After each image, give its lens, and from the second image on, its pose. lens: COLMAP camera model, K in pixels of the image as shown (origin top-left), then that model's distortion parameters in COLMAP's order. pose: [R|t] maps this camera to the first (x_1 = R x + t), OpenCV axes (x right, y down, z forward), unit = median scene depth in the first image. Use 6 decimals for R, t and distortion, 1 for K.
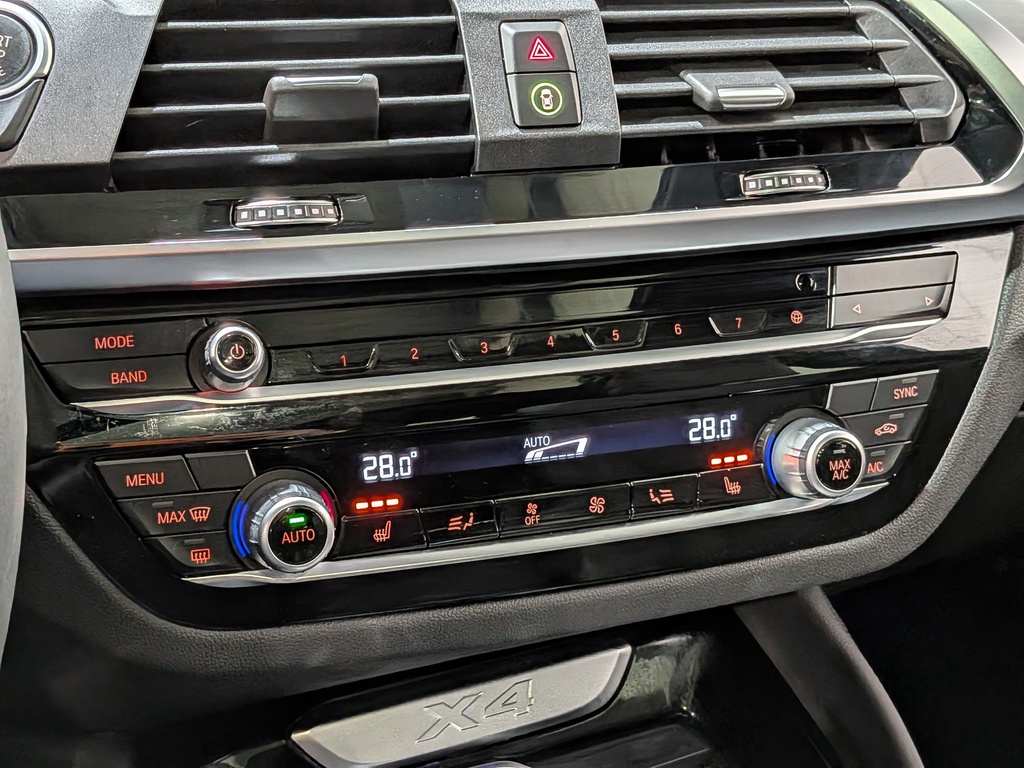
lens RADIAL K [[1504.6, 0, 507.3], [0, 1504.6, 375.0], [0, 0, 1]] dist [0.053105, 0.000000]
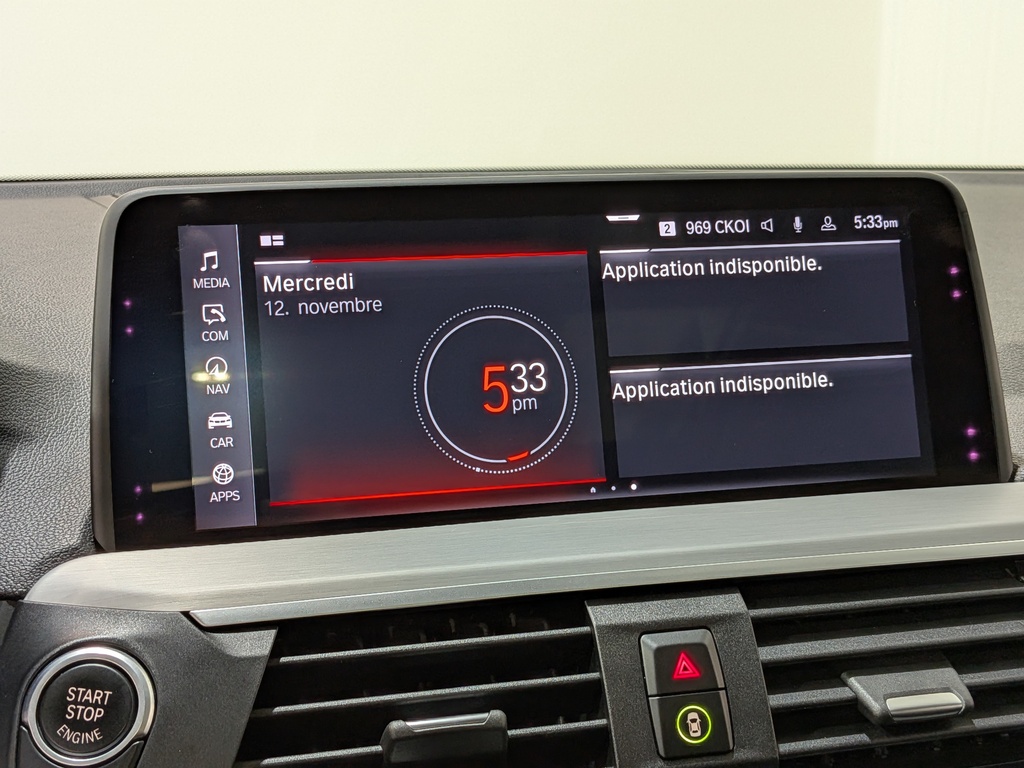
lens RADIAL K [[1504.6, 0, 499.3], [0, 1504.6, 382.1], [0, 0, 1]] dist [0.053105, 0.000000]
pose [[0.996887, -0.010687, -0.078118, -0.016782], [-0.001601, 0.987824, -0.155570, -0.244565], [0.078829, 0.155211, 0.984731, 0.077085]]
